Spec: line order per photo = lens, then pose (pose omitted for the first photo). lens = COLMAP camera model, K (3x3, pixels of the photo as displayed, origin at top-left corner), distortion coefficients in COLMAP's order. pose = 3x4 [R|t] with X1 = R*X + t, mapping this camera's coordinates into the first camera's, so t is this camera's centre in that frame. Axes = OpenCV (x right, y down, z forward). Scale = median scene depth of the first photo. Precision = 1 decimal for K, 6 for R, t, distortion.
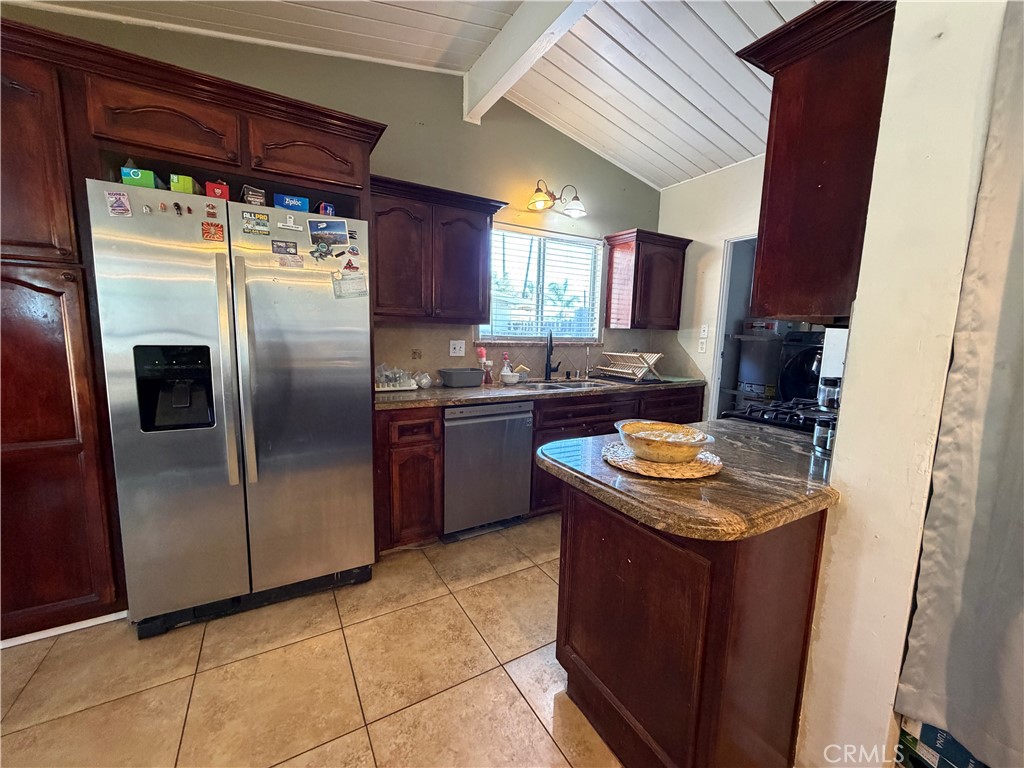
lens RADIAL K [[407.2, 0, 508.8], [0, 407.2, 384.1], [0, 0, 1]] dist [0.001224, 0.000138]
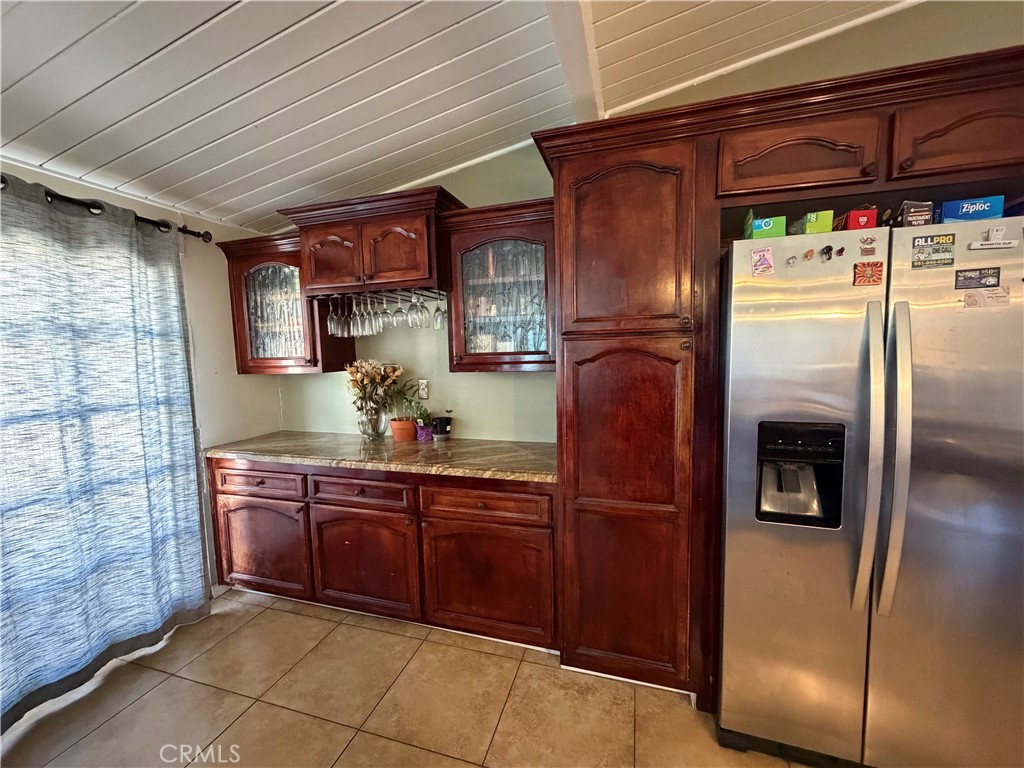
lens RADIAL K [[407.2, 0, 508.8], [0, 407.2, 384.1], [0, 0, 1]] dist [0.001224, 0.000138]
pose [[0.679656, 0.021351, -0.733220, -0.311587], [-0.057346, 0.998064, -0.024093, -0.058845], [0.731286, 0.058422, 0.679564, 0.012758]]
